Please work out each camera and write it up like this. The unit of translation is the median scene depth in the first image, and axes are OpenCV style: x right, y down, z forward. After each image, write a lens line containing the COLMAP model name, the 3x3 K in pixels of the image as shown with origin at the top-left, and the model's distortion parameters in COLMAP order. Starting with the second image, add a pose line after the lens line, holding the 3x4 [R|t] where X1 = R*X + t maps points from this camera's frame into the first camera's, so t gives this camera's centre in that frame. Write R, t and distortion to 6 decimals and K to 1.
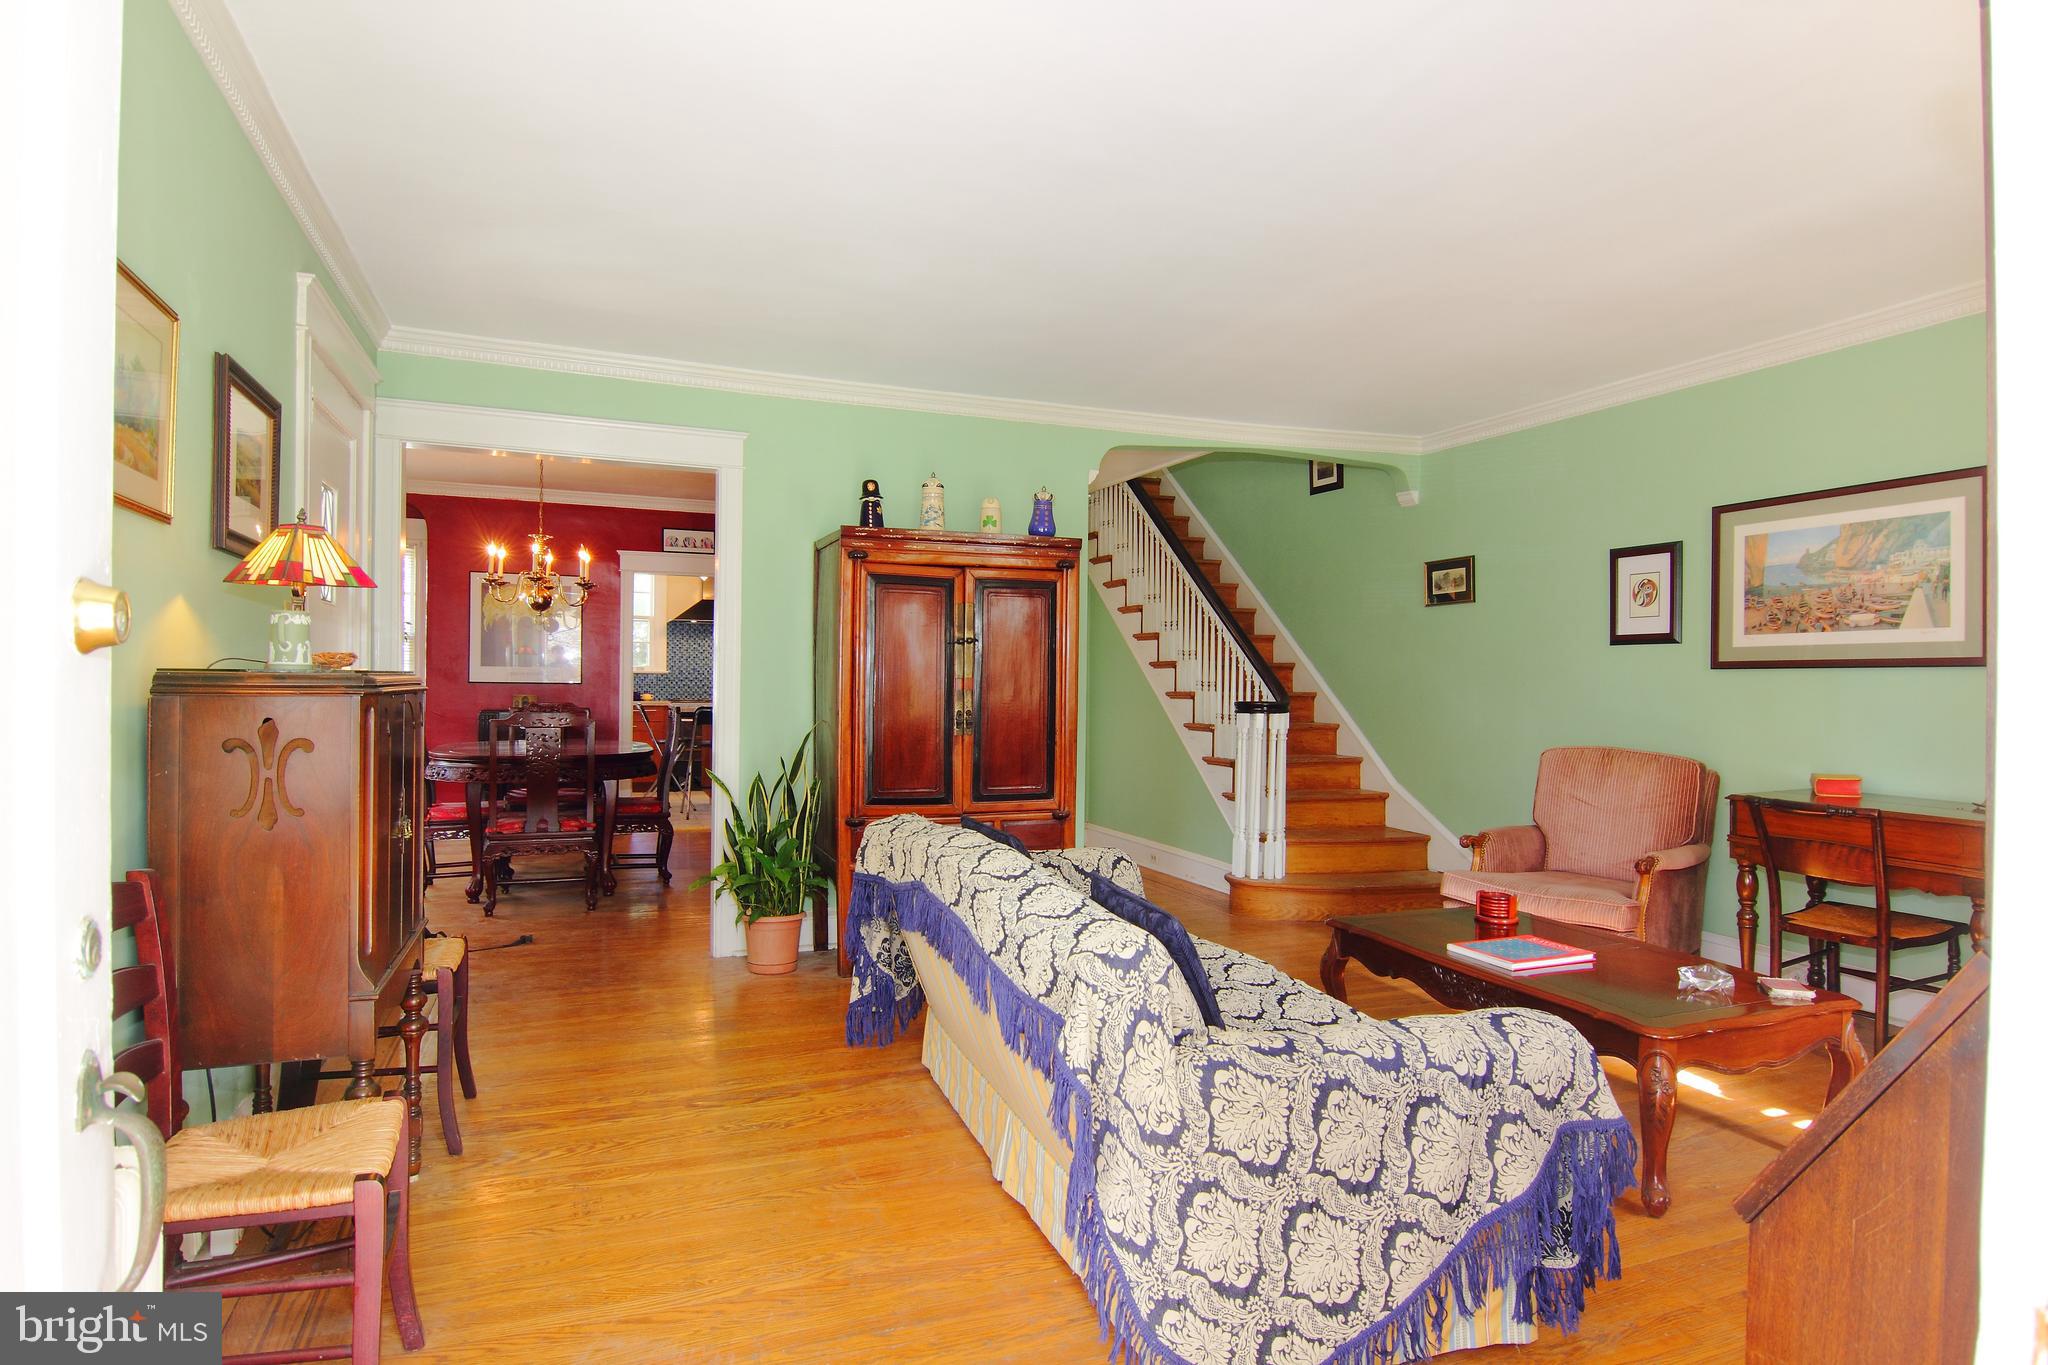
lens RADIAL K [[1138.0, 0, 1026.5], [0, 1138.0, 686.1], [0, 0, 1]] dist [0.005315, -0.020911]
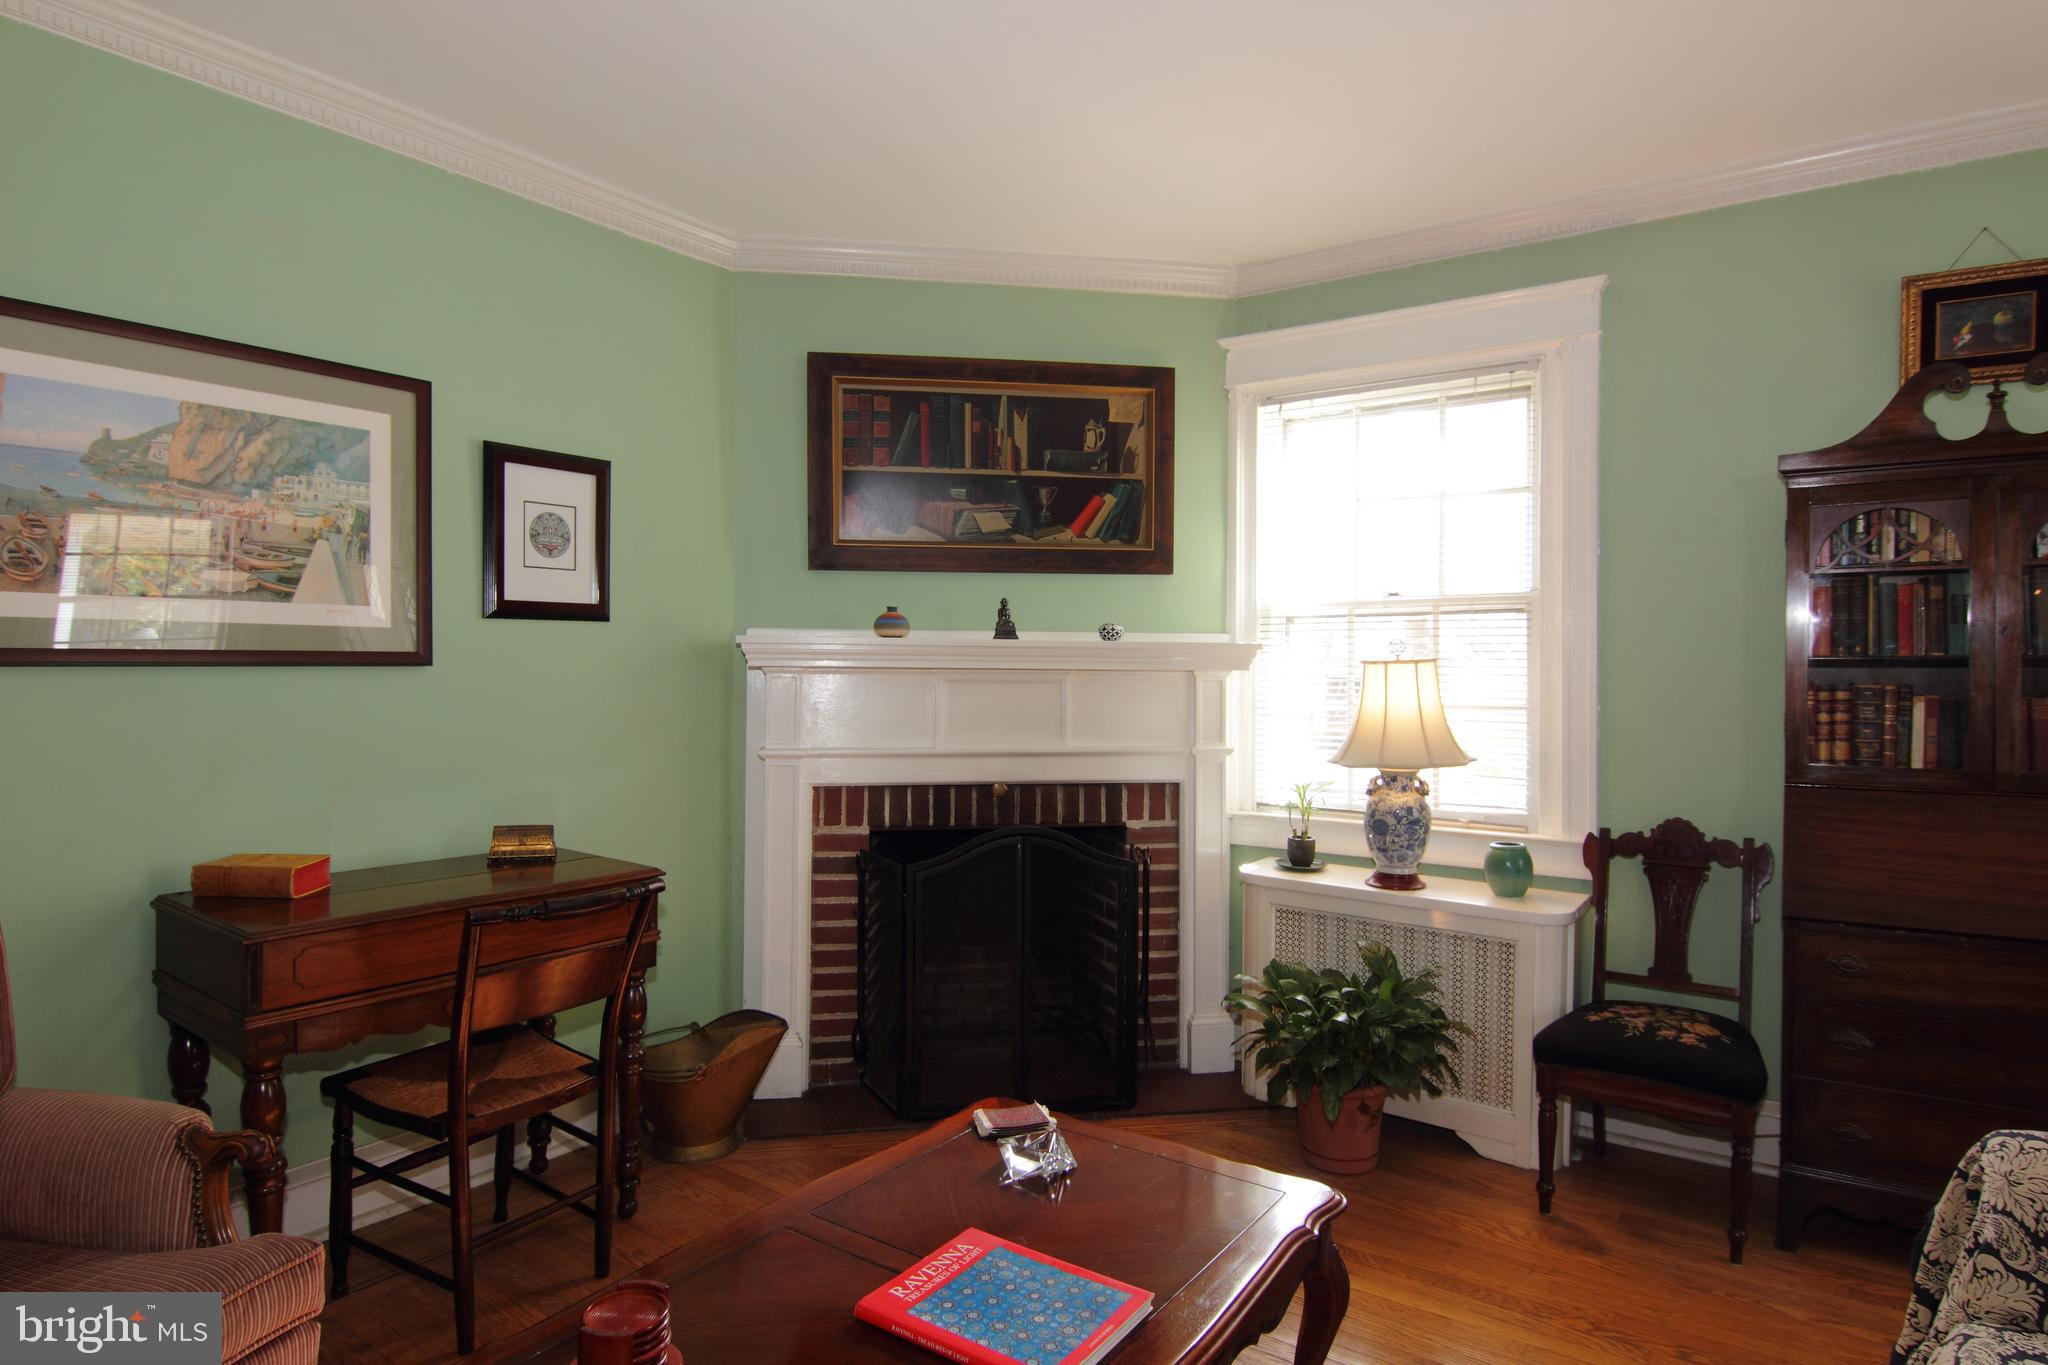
lens RADIAL K [[1138.0, 0, 1026.5], [0, 1138.0, 686.1], [0, 0, 1]] dist [0.005315, -0.020911]
pose [[-0.543465, -0.020510, 0.839181, 0.043946], [-0.002430, 0.999736, 0.022860, -0.020412], [-0.839428, 0.010385, -0.543372, 0.999056]]
